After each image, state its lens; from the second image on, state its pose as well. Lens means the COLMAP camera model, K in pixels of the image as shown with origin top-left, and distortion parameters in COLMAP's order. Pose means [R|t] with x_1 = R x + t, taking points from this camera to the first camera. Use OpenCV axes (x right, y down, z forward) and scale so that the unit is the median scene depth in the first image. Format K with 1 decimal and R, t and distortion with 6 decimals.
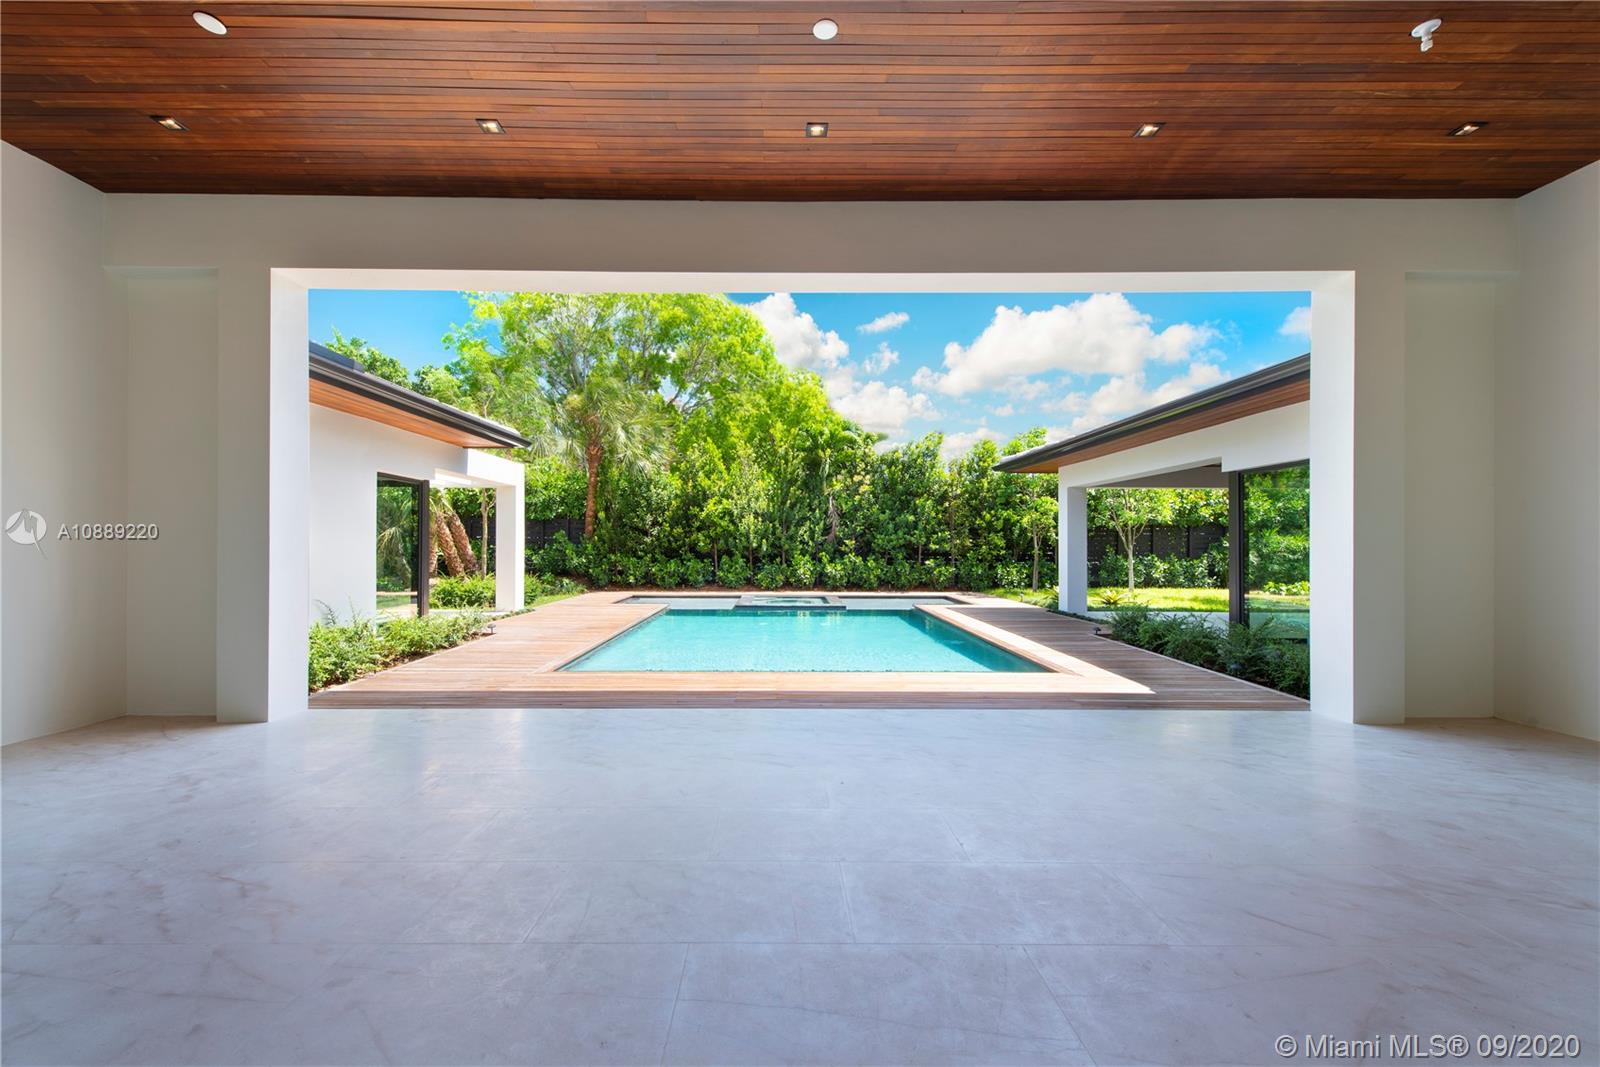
lens RADIAL K [[641.7, 0, 795.7], [0, 641.7, 541.7], [0, 0, 1]] dist [0.000472, 0.000044]
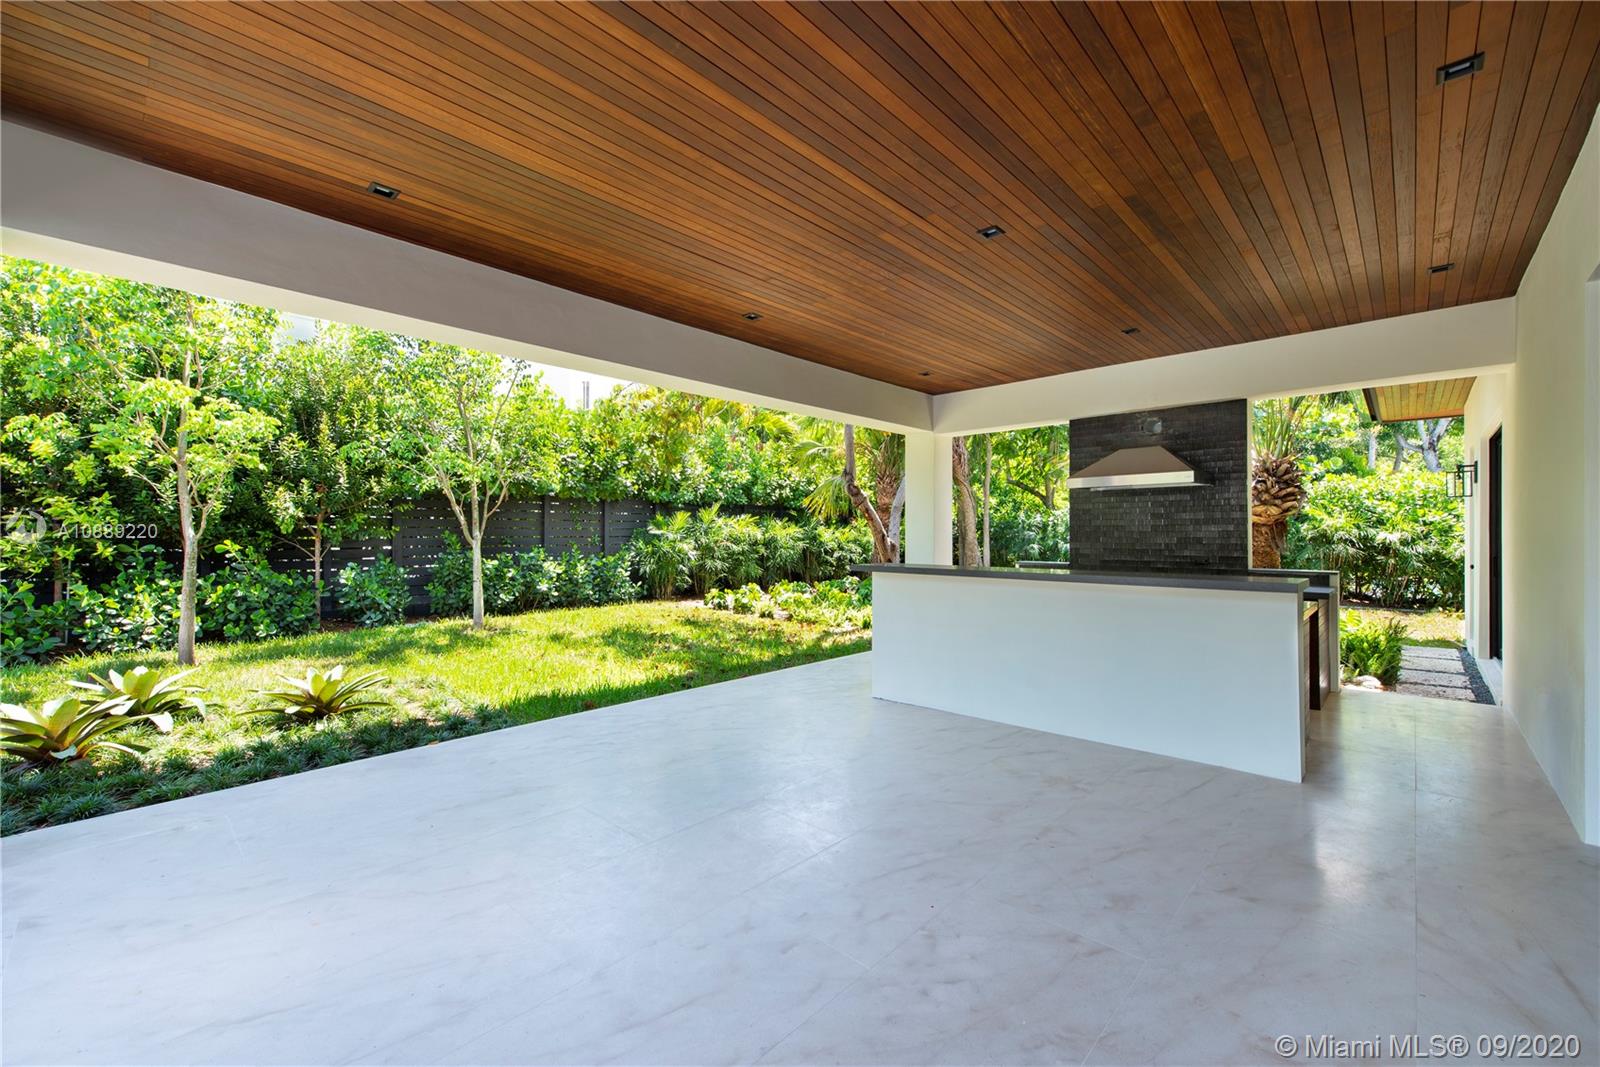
lens RADIAL K [[645.0, 0, 830.9], [0, 645.0, 540.0], [0, 0, 1]] dist [0.001123, 0.000069]
pose [[0.675112, -0.009698, 0.737651, 0.320748], [0.004433, 0.999949, 0.009090, 0.008841], [-0.737702, -0.002867, 0.675121, 0.445243]]
